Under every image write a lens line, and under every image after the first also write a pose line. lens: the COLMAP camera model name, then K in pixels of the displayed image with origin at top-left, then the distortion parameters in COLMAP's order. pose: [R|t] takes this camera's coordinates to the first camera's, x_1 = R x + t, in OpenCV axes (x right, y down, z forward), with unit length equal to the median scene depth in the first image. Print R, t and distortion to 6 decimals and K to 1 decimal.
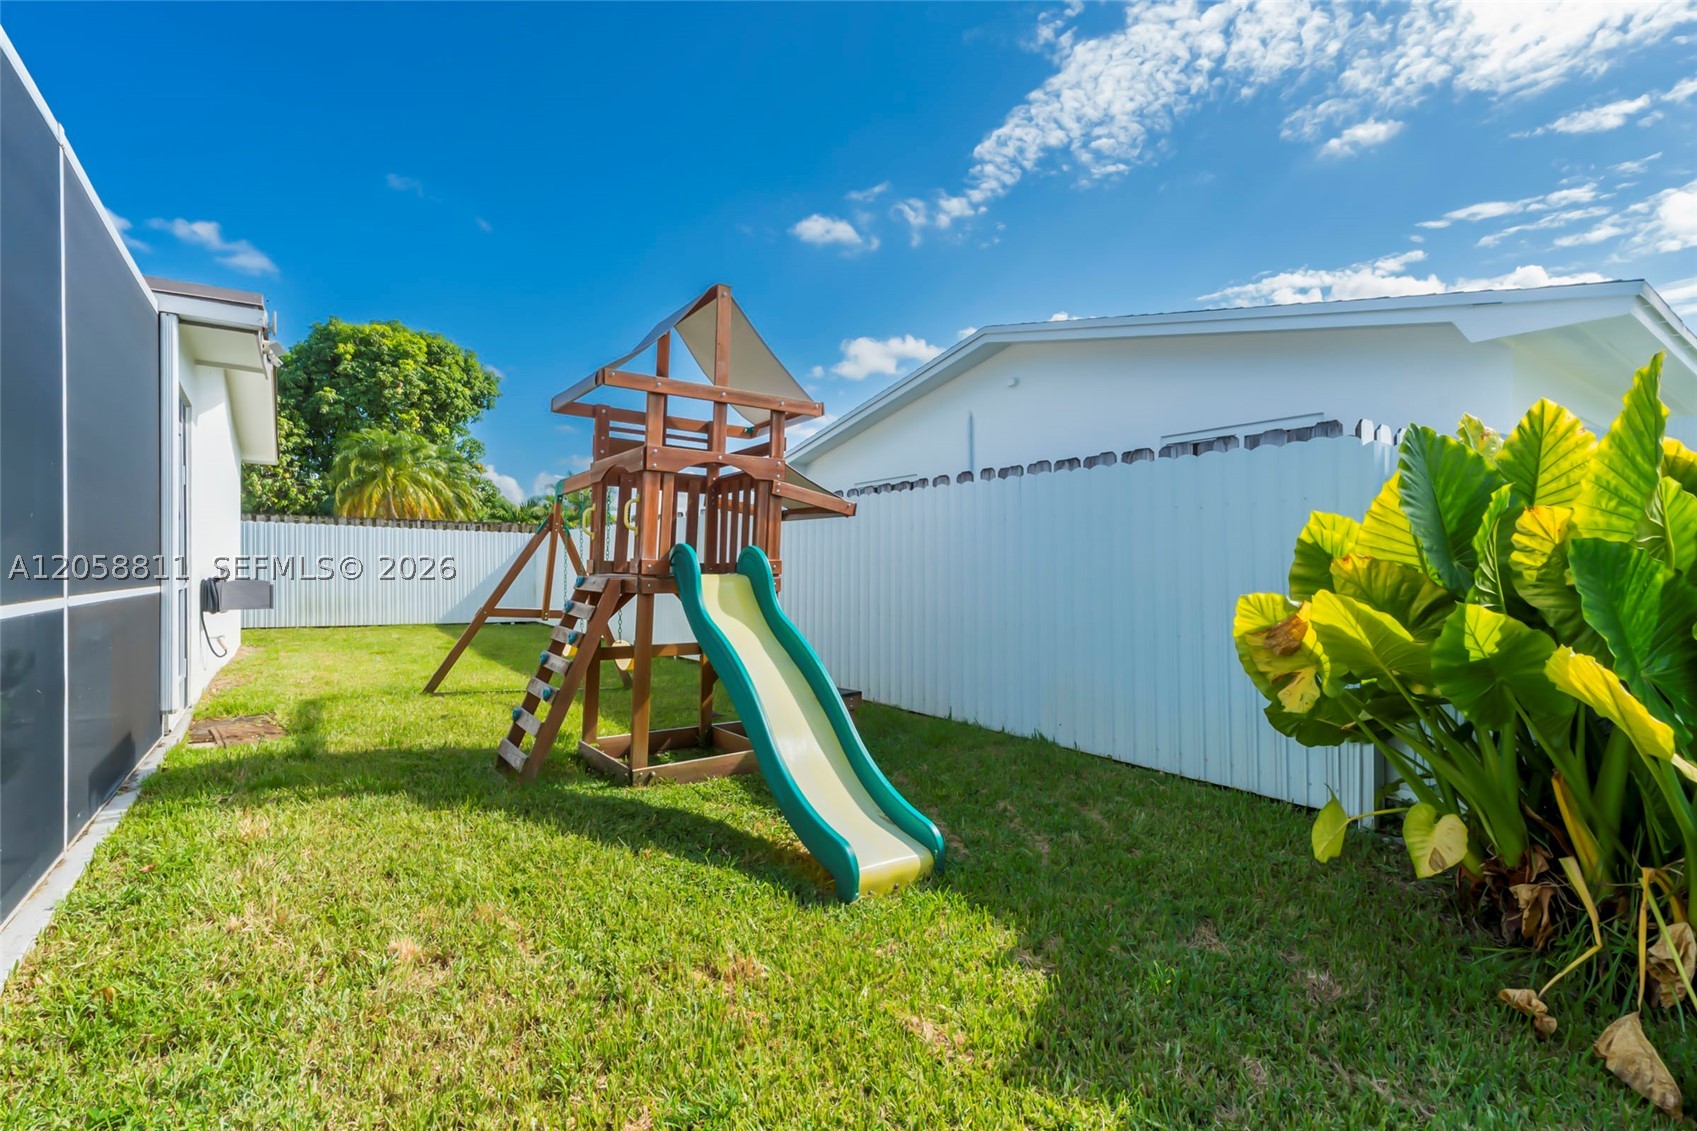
lens RADIAL K [[760.6, 0, 844.9], [0, 760.6, 568.8], [0, 0, 1]] dist [0.004475, 0.000739]
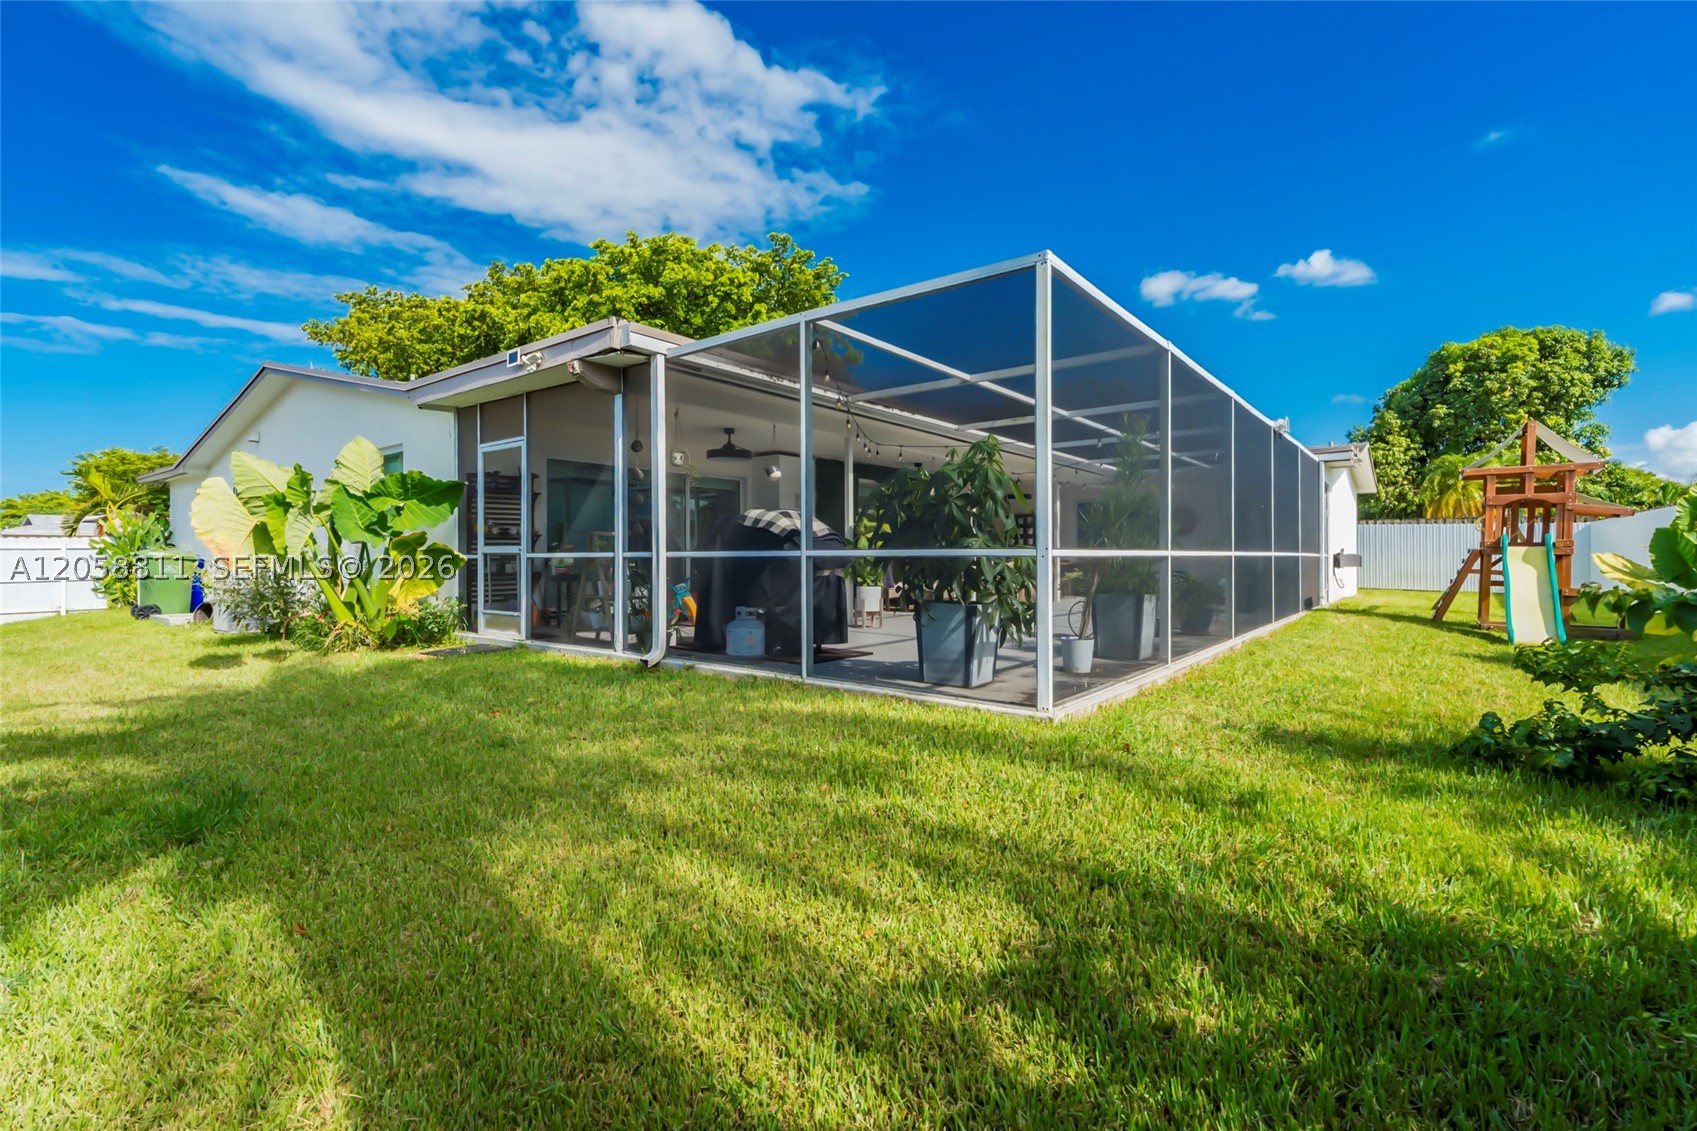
lens RADIAL K [[760.6, 0, 857.4], [0, 760.6, 555.7], [0, 0, 1]] dist [0.004475, 0.000739]
pose [[0.291804, -0.007935, -0.956445, 0.192508], [0.001461, 0.999968, -0.007850, 0.006794], [0.956477, 0.000893, 0.291806, -0.215712]]
